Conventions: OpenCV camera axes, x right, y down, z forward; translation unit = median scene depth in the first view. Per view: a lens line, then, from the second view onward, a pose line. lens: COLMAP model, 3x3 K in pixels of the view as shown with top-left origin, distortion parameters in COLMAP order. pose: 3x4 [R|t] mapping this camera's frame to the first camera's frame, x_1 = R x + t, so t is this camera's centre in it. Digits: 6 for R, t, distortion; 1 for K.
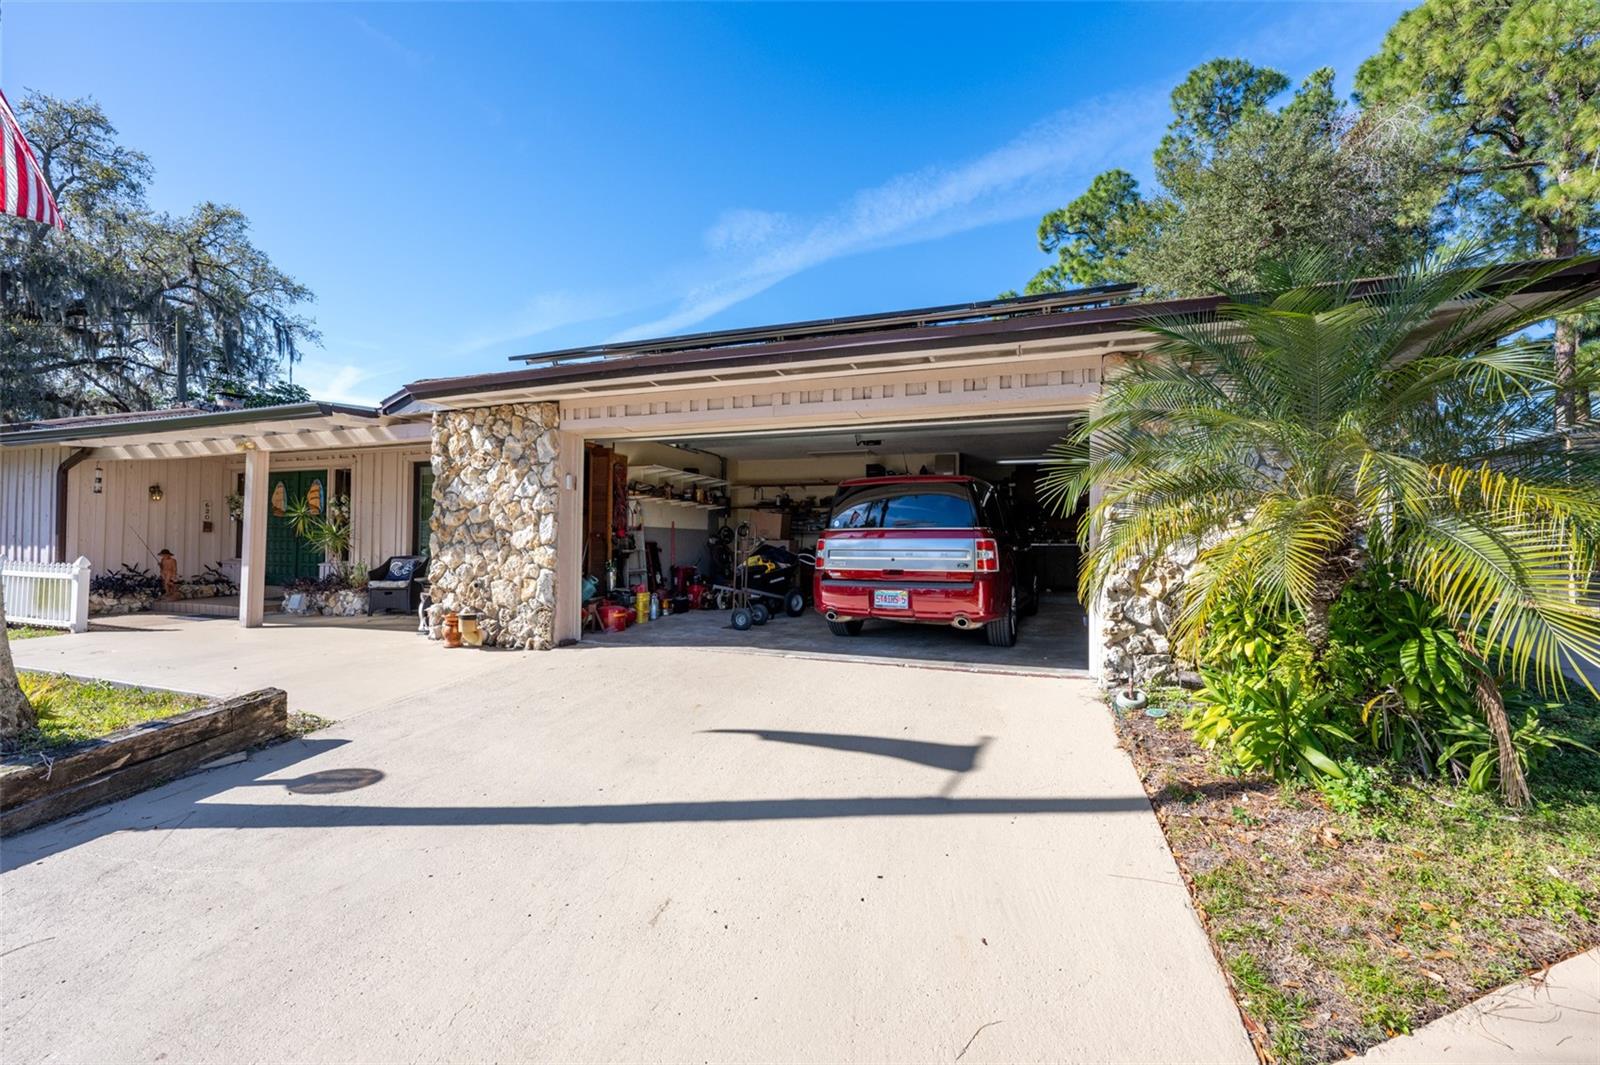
lens RADIAL K [[628.2, 0, 798.3], [0, 628.2, 533.6], [0, 0, 1]] dist [-0.001288, 0.000367]
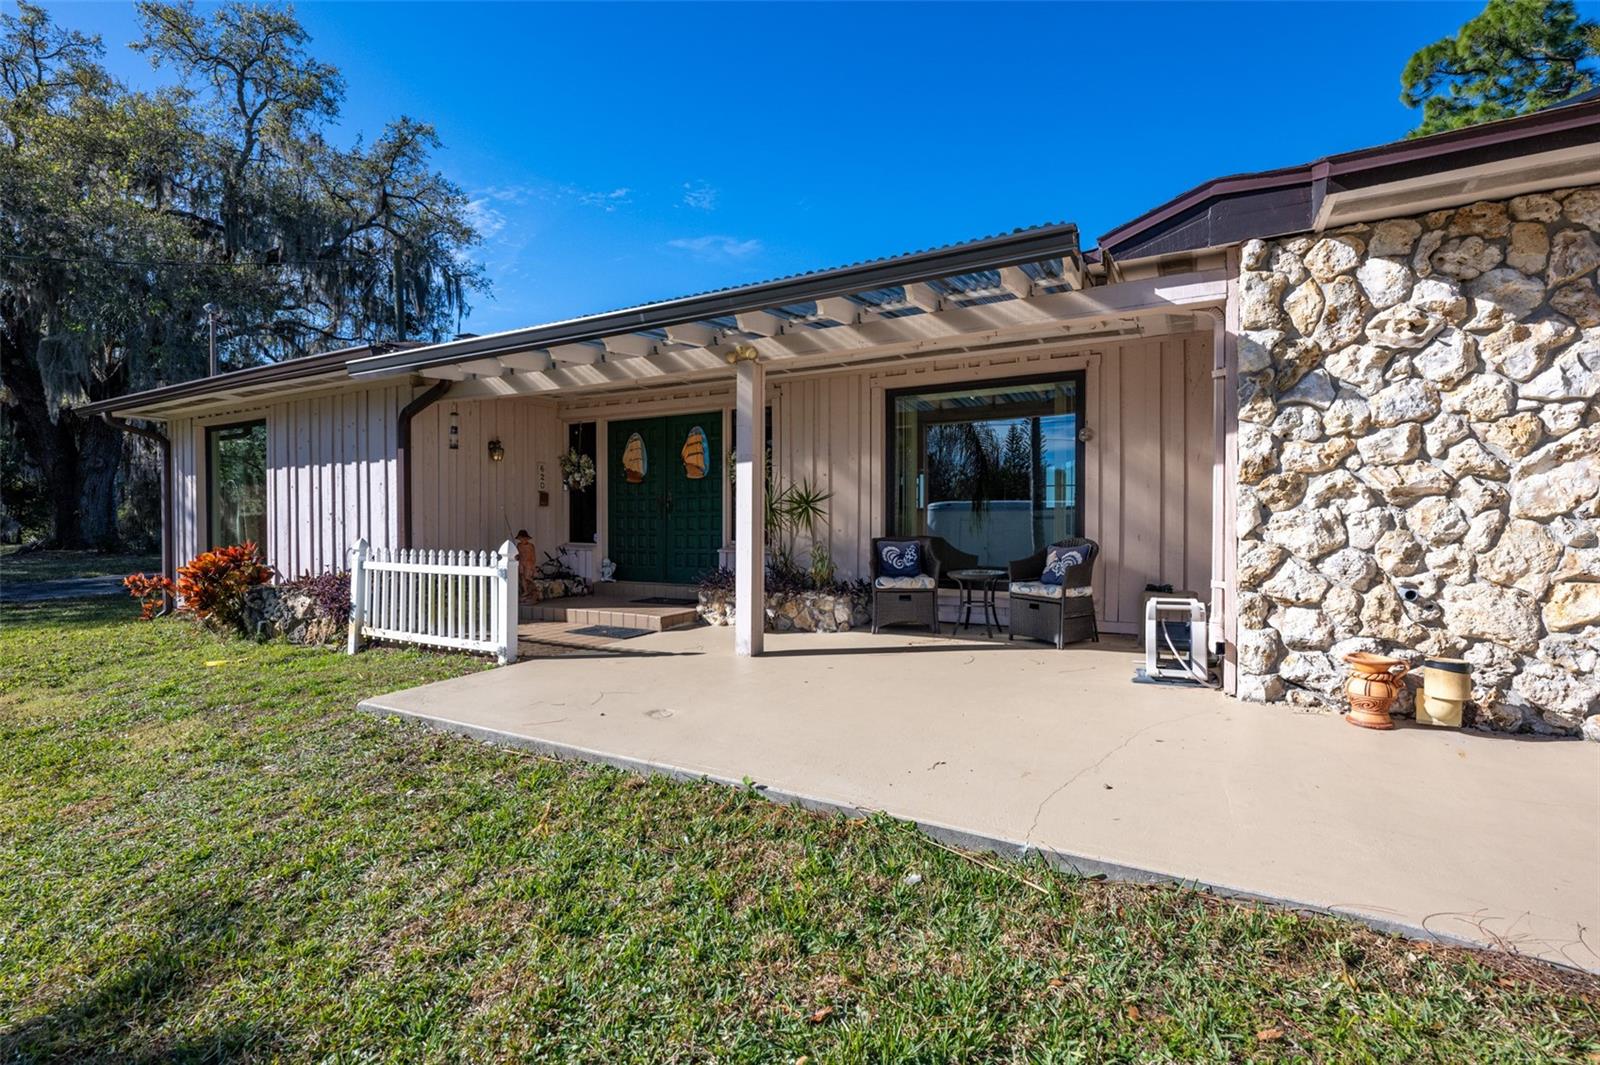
lens RADIAL K [[722.2, 0, 802.1], [0, 722.2, 534.4], [0, 0, 1]] dist [-0.002273, -0.000141]
pose [[0.987235, -0.008357, -0.159050, -0.528480], [0.013118, 0.999496, 0.028904, 0.009508], [0.158728, -0.030622, 0.986847, 0.238491]]
